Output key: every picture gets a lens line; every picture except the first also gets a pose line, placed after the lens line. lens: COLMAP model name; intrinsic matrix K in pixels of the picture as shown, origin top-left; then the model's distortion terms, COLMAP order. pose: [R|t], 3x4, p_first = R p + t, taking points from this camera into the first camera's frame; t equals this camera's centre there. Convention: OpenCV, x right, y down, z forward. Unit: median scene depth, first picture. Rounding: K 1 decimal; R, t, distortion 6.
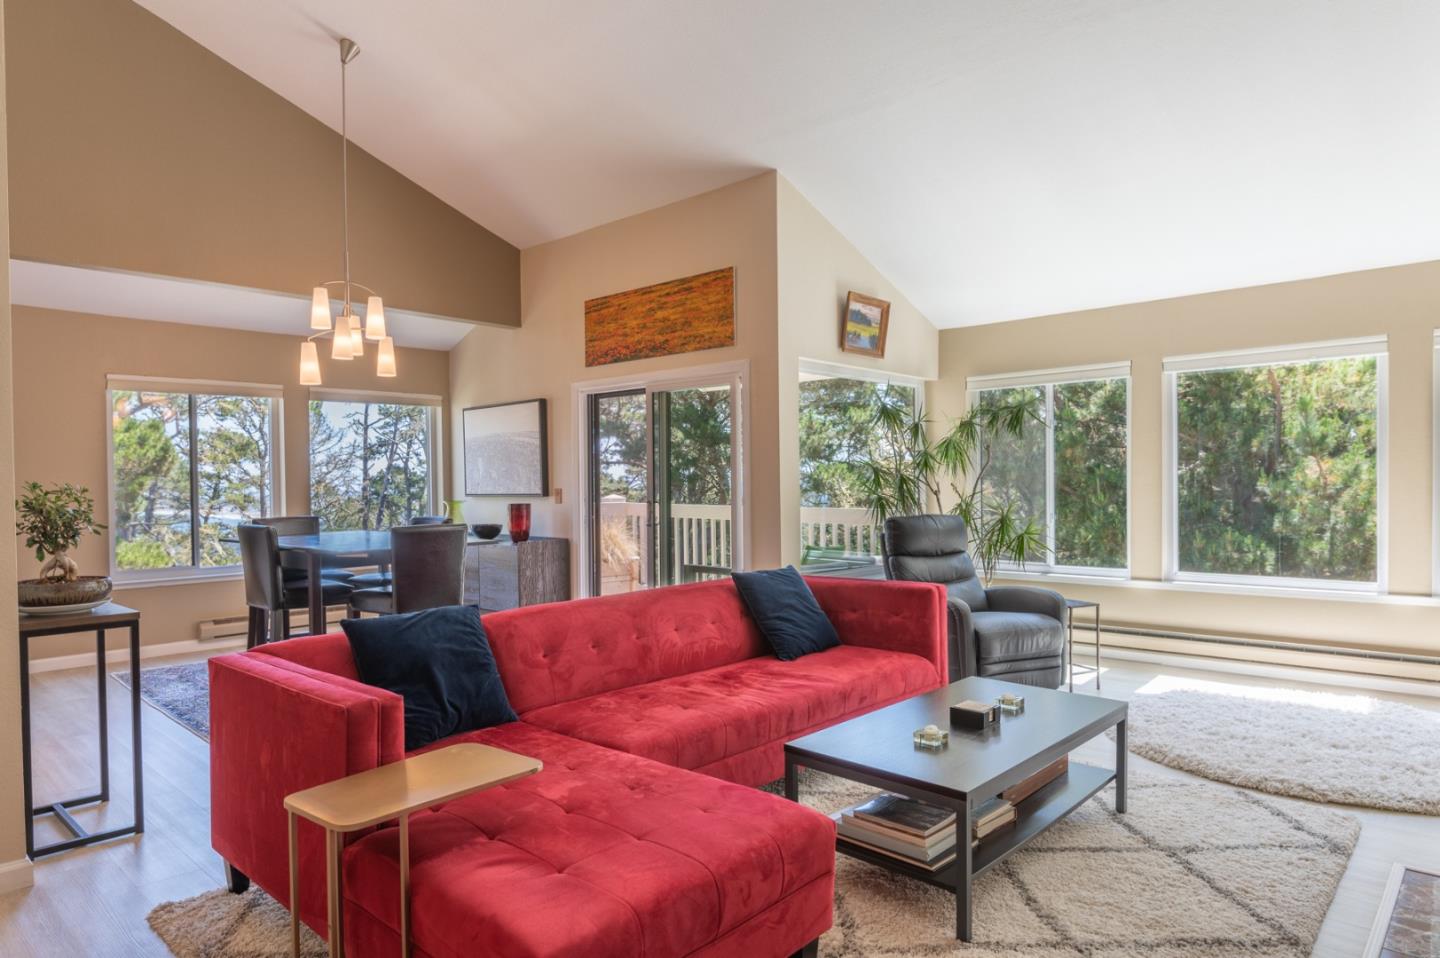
lens RADIAL K [[878.2, 0, 722.6], [0, 878.2, 491.5], [0, 0, 1]] dist [-0.015262, 0.005300]
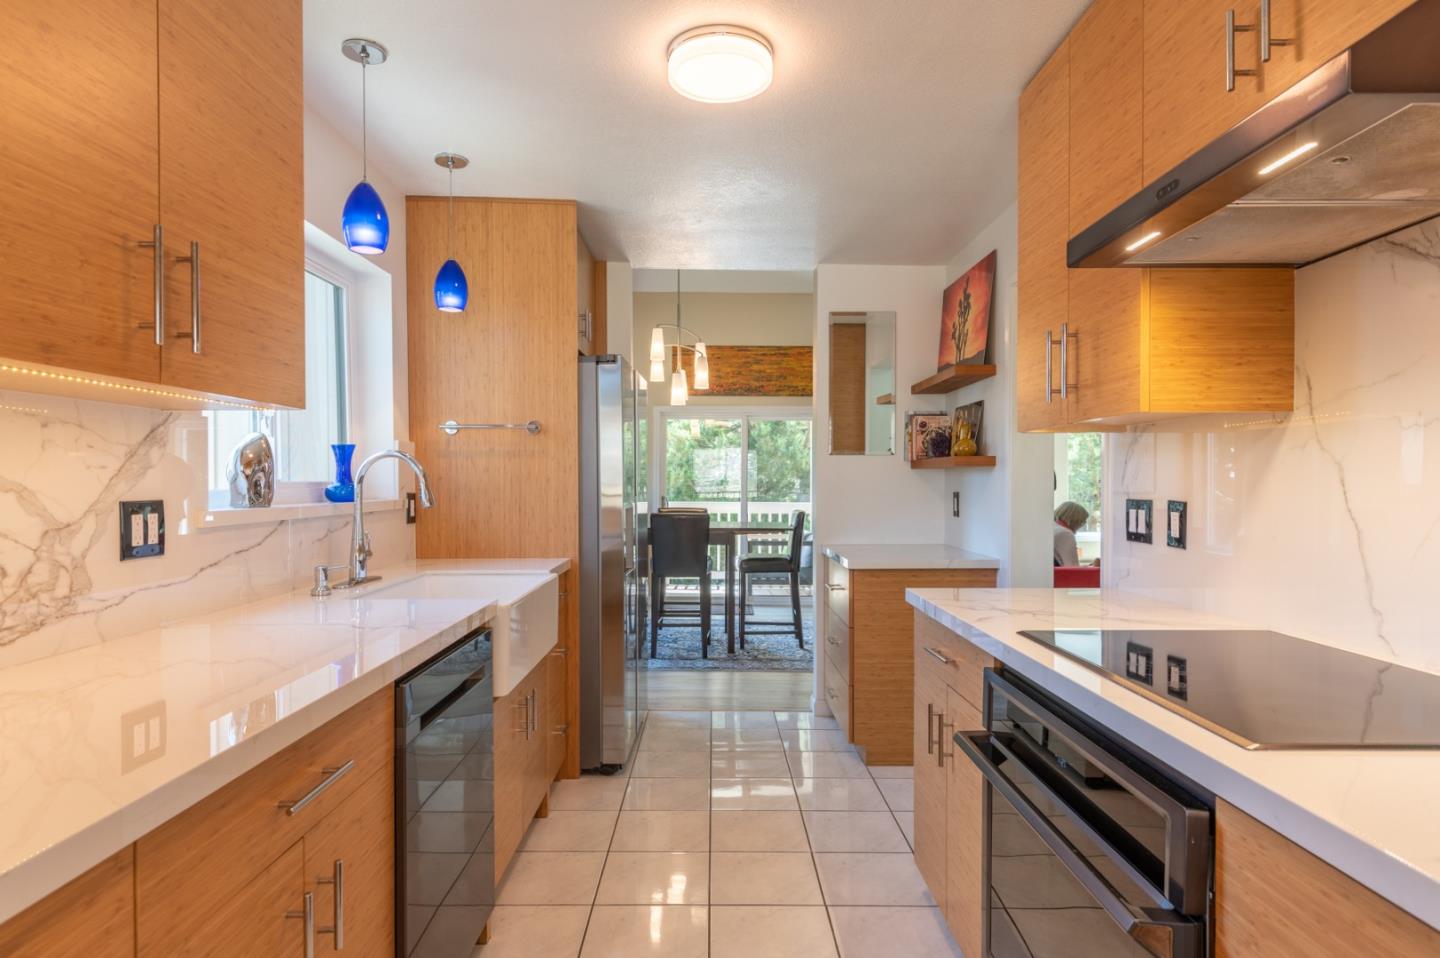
lens RADIAL K [[705.6, 0, 720.6], [0, 705.6, 471.3], [0, 0, 1]] dist [0.005273, -0.002056]
pose [[0.727077, 0.001230, 0.686555, -0.631029], [0.000560, 0.999997, -0.002385, -0.018971], [-0.686556, 0.002119, 0.727074, 0.133710]]
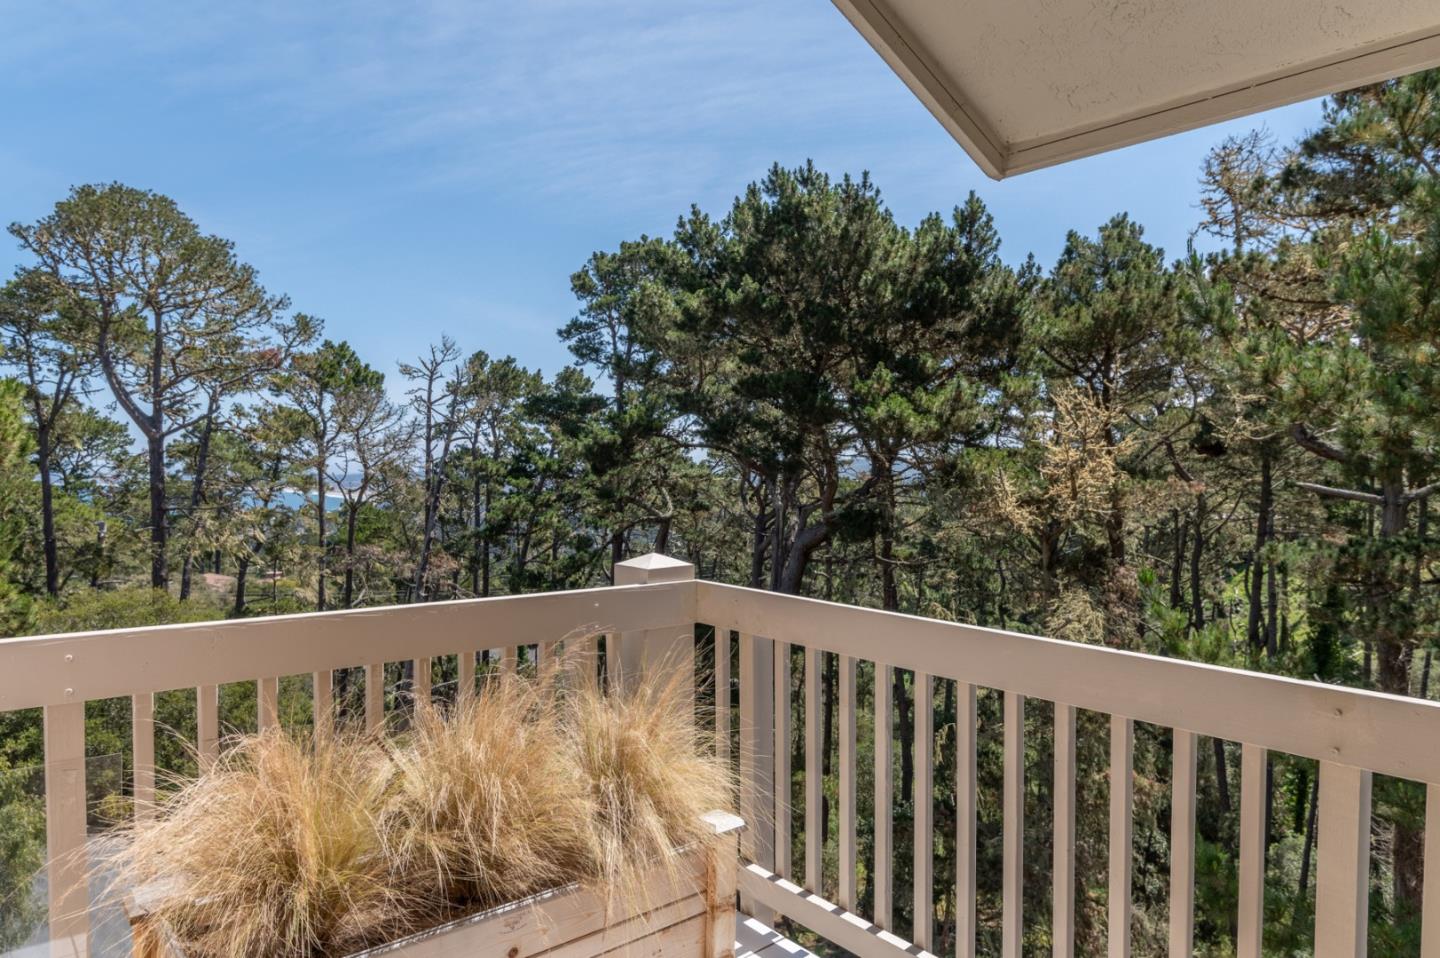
lens RADIAL K [[878.2, 0, 723.0], [0, 878.2, 465.2], [0, 0, 1]] dist [-0.015262, 0.005300]
pose [[0.995528, 0.010398, -0.093891, -0.078238], [-0.011336, 0.999891, -0.009461, -0.028699], [0.093782, 0.010483, 0.995538, 0.758374]]
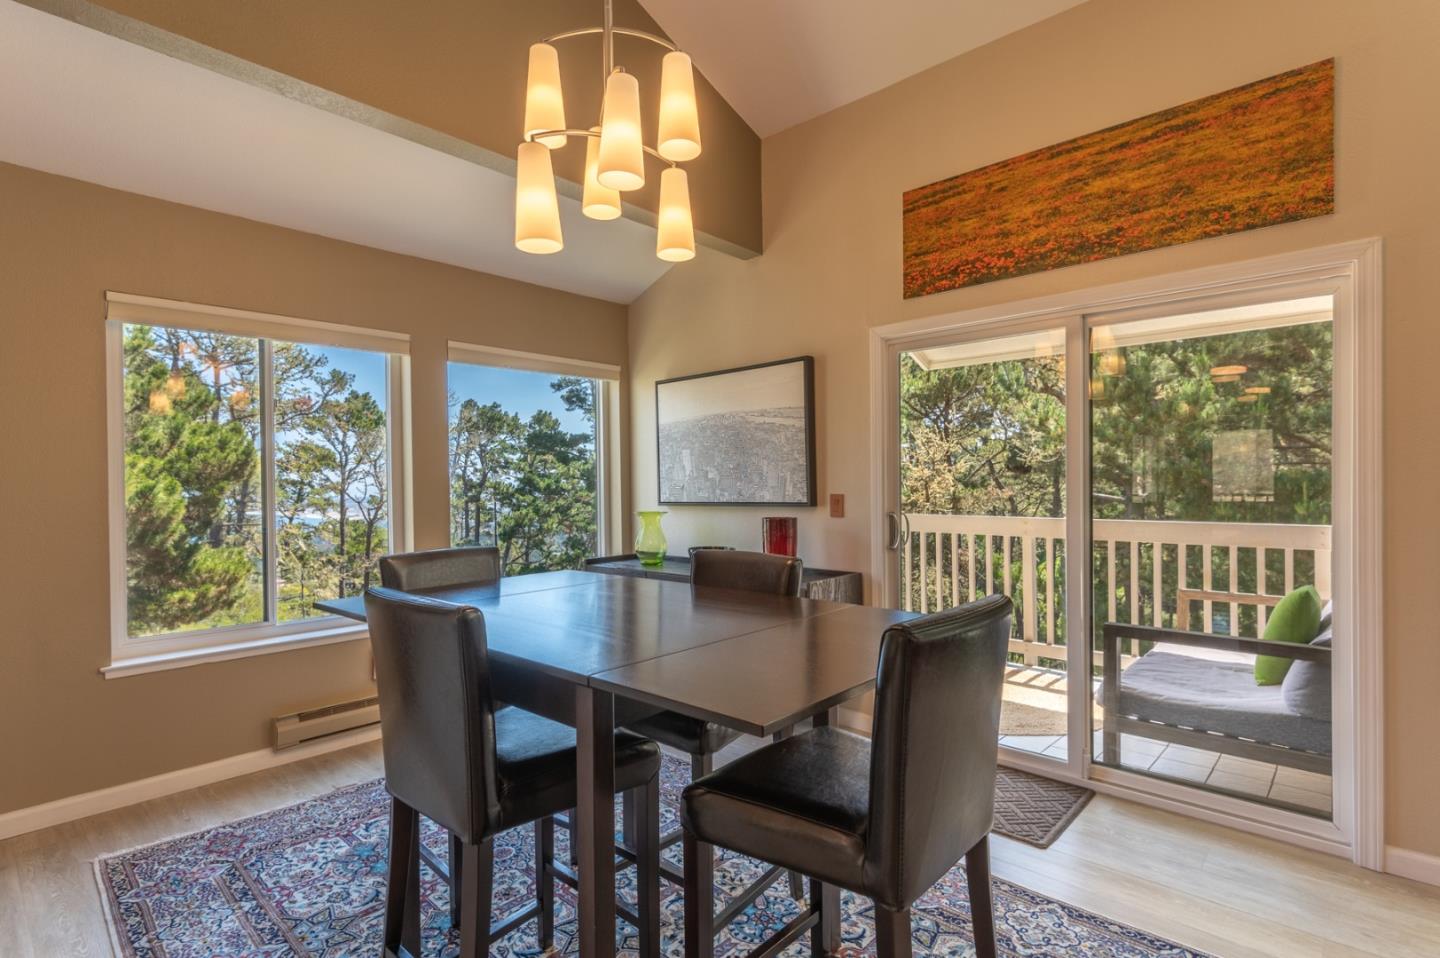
lens RADIAL K [[705.6, 0, 718.5], [0, 705.6, 484.8], [0, 0, 1]] dist [0.005273, -0.002056]
pose [[0.999951, -0.001882, 0.009710, -0.222085], [0.002019, 0.999899, -0.014039, -0.002304], [-0.009683, 0.014058, 0.999854, 0.380067]]
